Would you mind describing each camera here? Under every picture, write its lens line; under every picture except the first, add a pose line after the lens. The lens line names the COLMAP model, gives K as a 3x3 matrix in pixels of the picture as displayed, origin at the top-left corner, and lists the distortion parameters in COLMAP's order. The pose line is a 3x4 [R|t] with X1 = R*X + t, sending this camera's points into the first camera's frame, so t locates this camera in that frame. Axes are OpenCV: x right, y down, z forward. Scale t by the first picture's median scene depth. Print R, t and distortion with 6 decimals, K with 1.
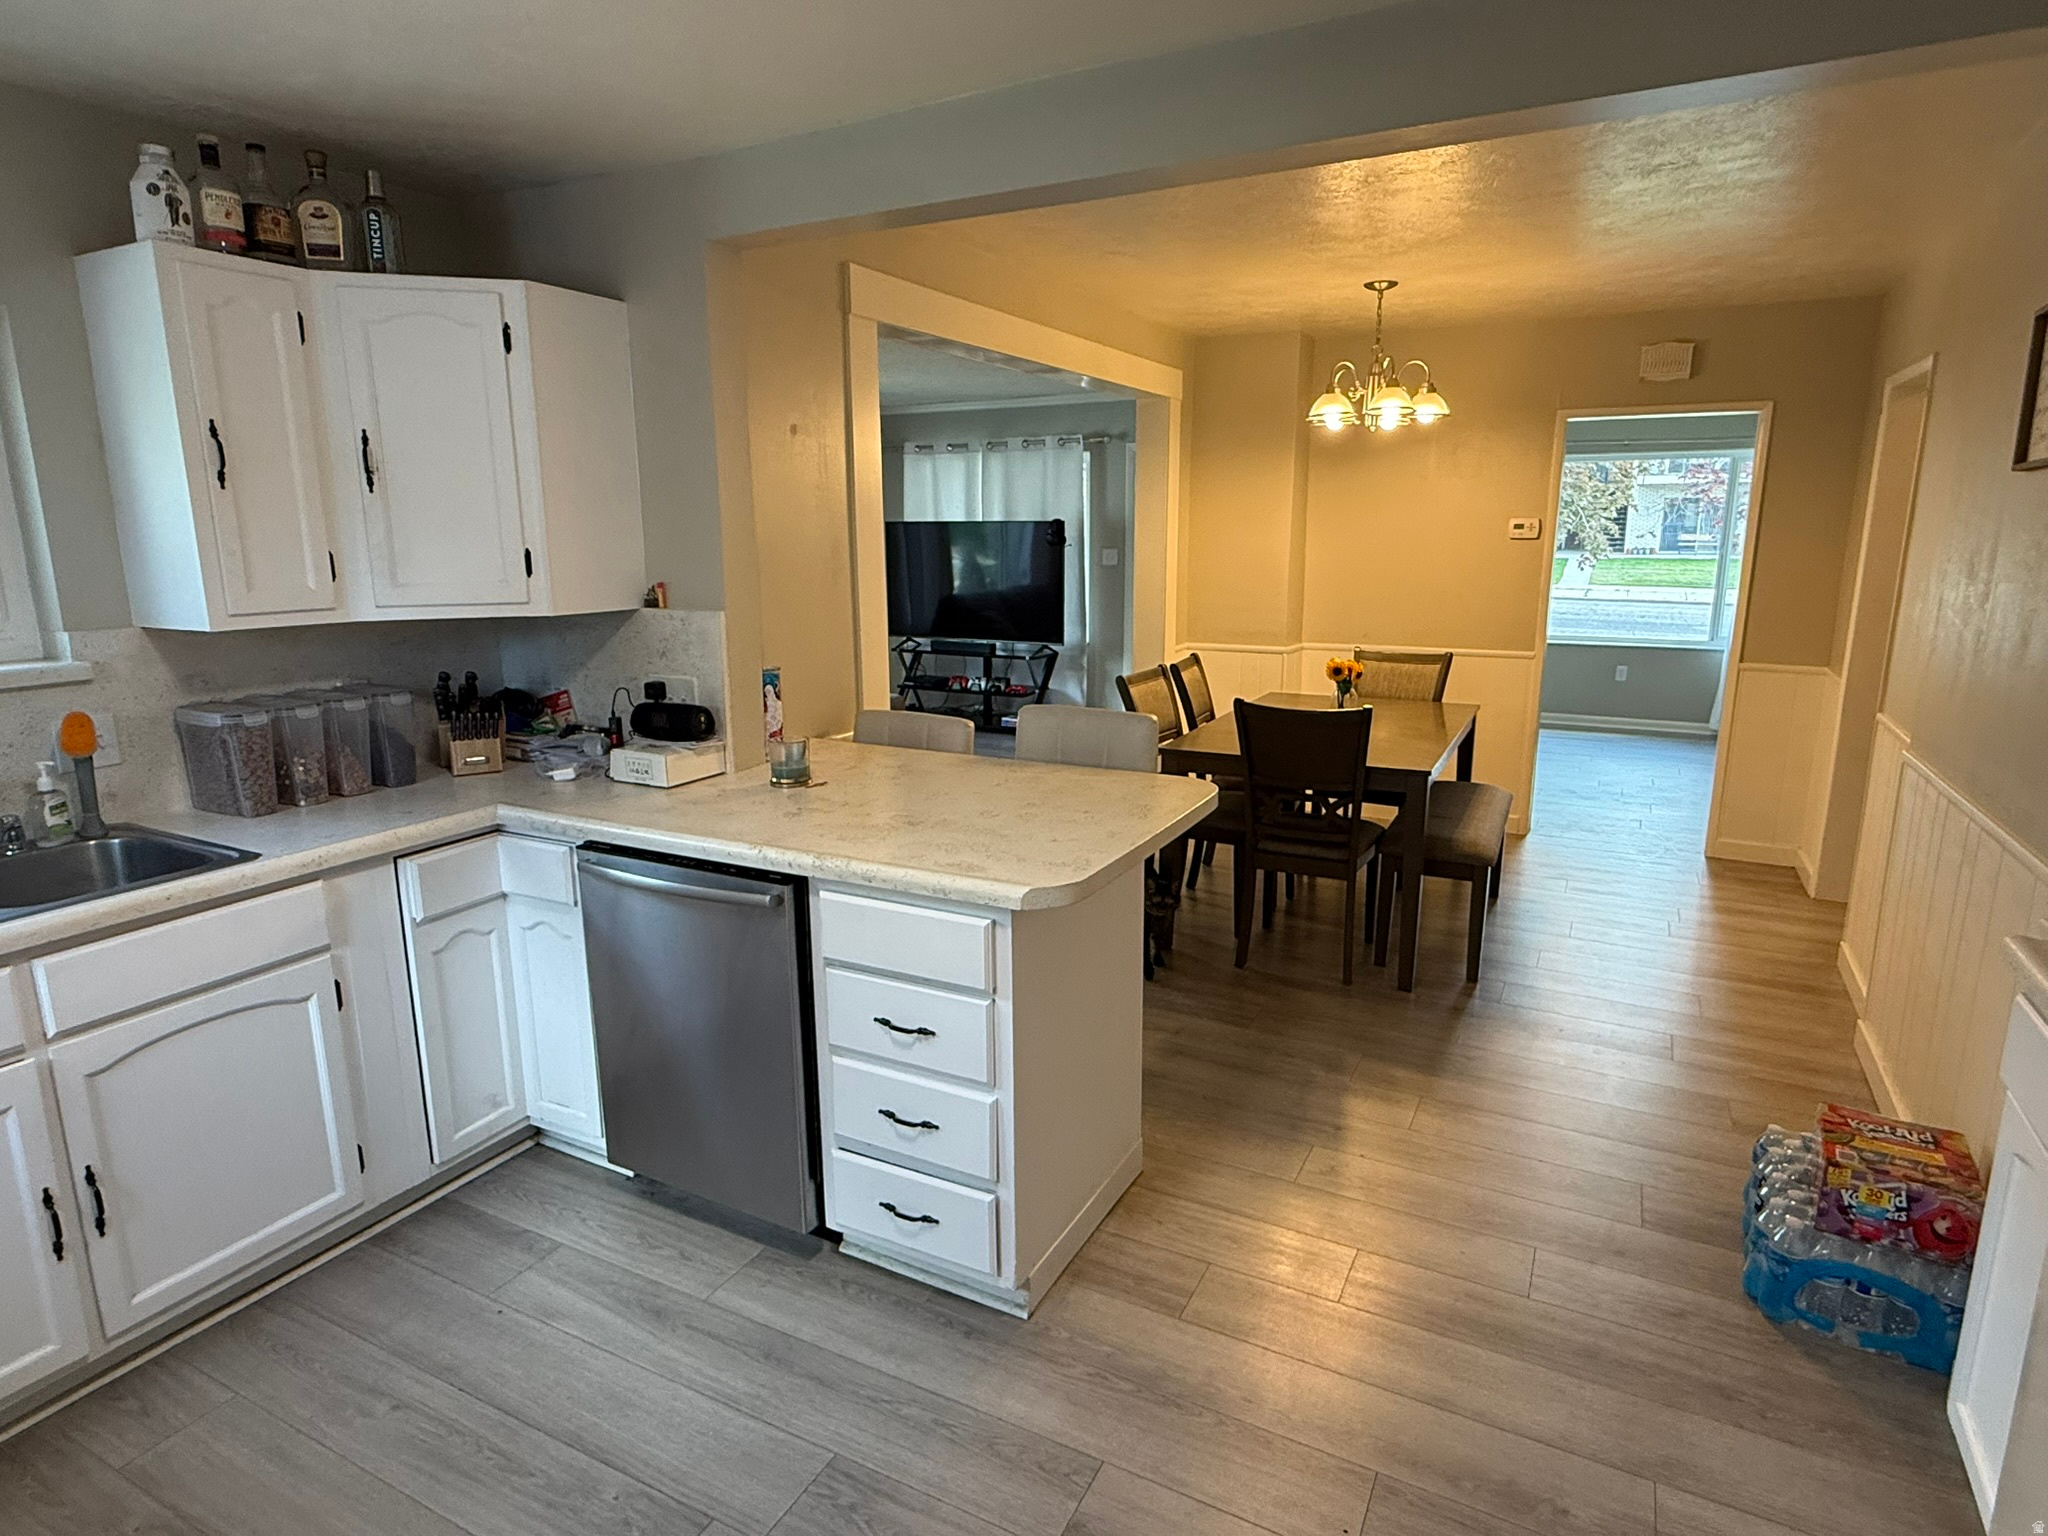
lens RADIAL K [[1139.8, 0, 1022.1], [0, 1139.8, 761.9], [0, 0, 1]] dist [0.000681, -0.000285]
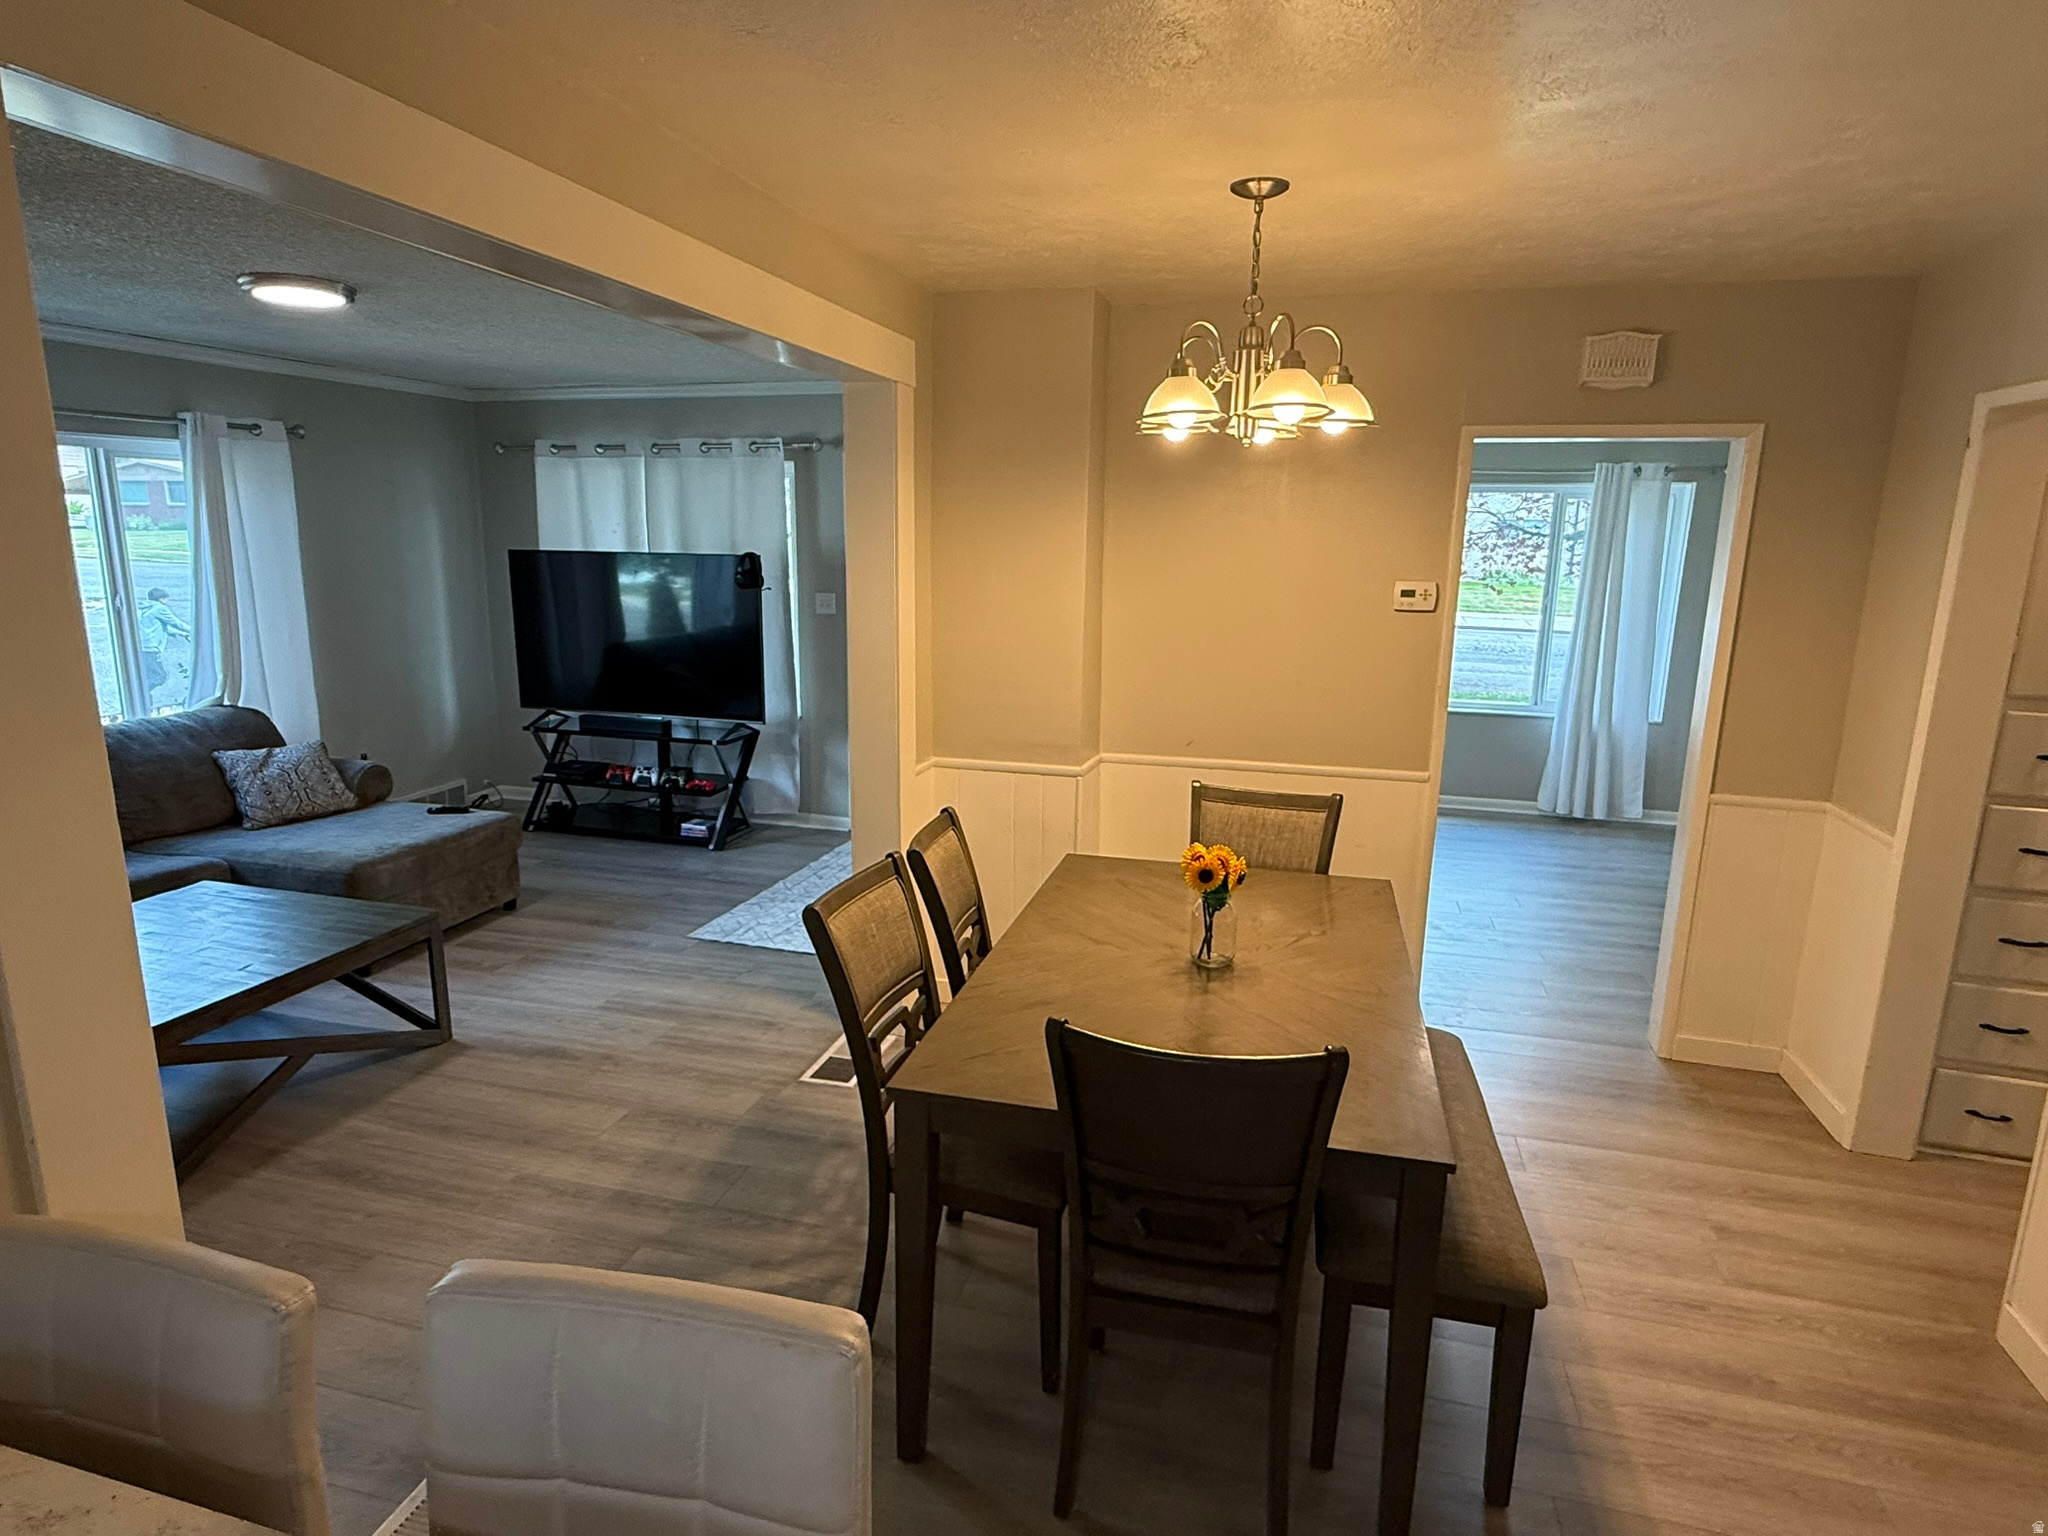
lens RADIAL K [[1139.8, 0, 1015.2], [0, 1139.8, 783.2], [0, 0, 1]] dist [0.000681, -0.000285]
pose [[0.976097, -0.028800, 0.215416, 0.034172], [0.026582, 0.999560, 0.013189, -0.068959], [-0.215701, -0.007147, 0.976433, 0.243557]]
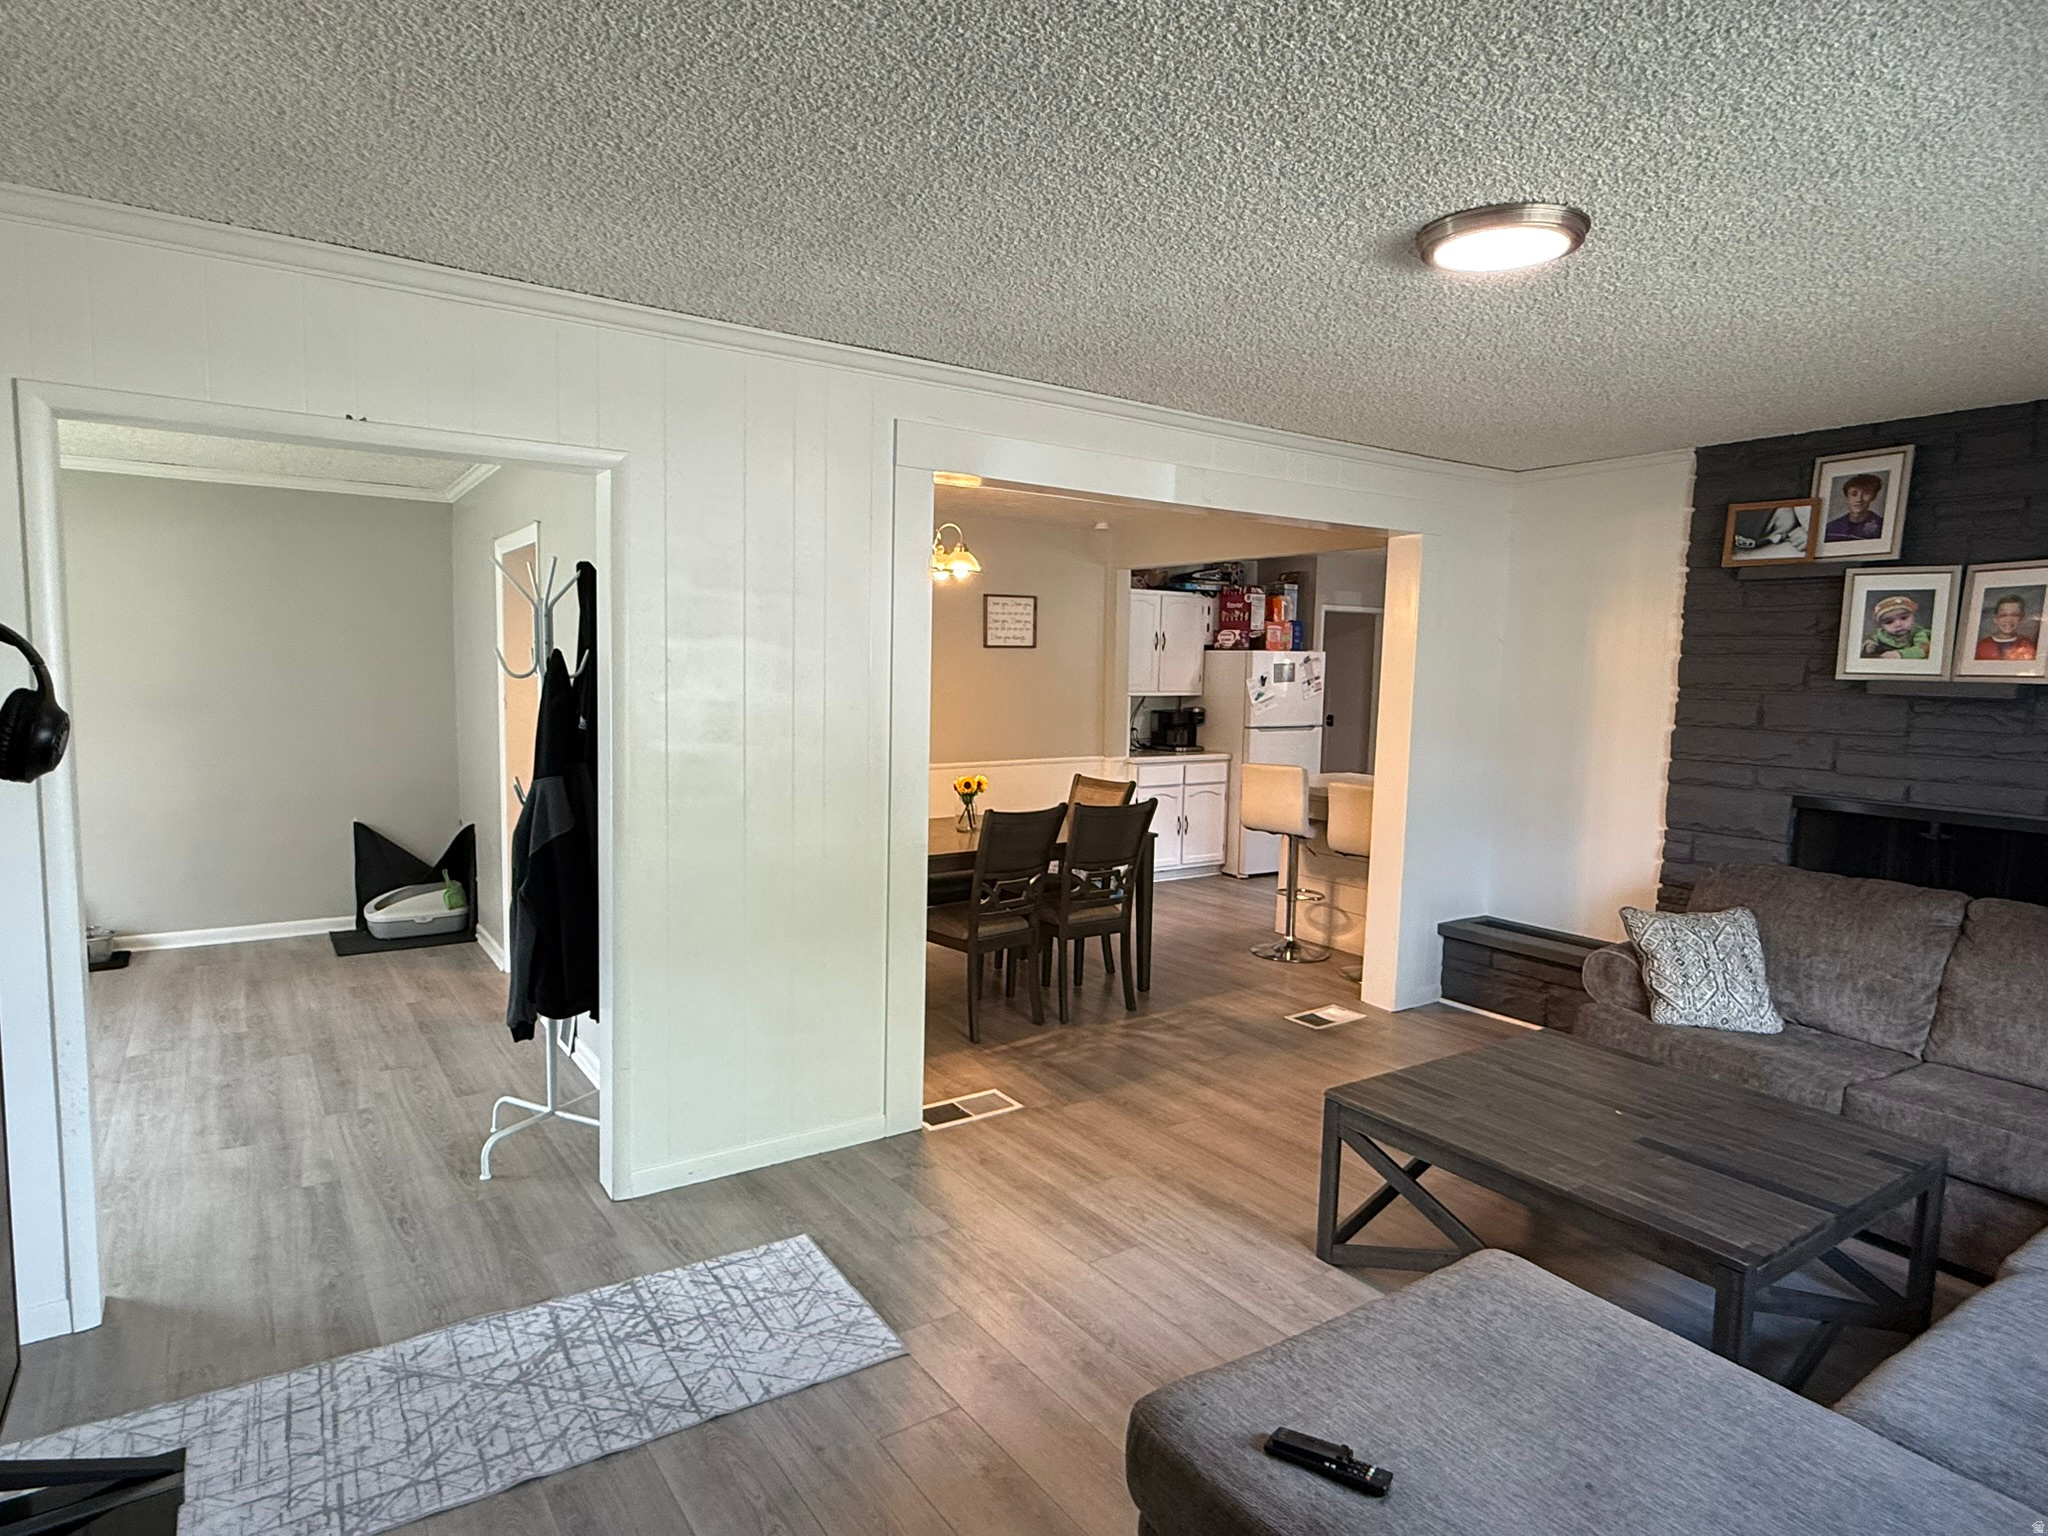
lens RADIAL K [[1139.8, 0, 1011.2], [0, 1139.8, 771.2], [0, 0, 1]] dist [0.000681, -0.000285]
pose [[-0.885840, -0.058698, 0.460263, -0.158712], [0.077914, 0.959062, 0.272266, -0.215822], [-0.457403, 0.277045, -0.845002, 1.031172]]
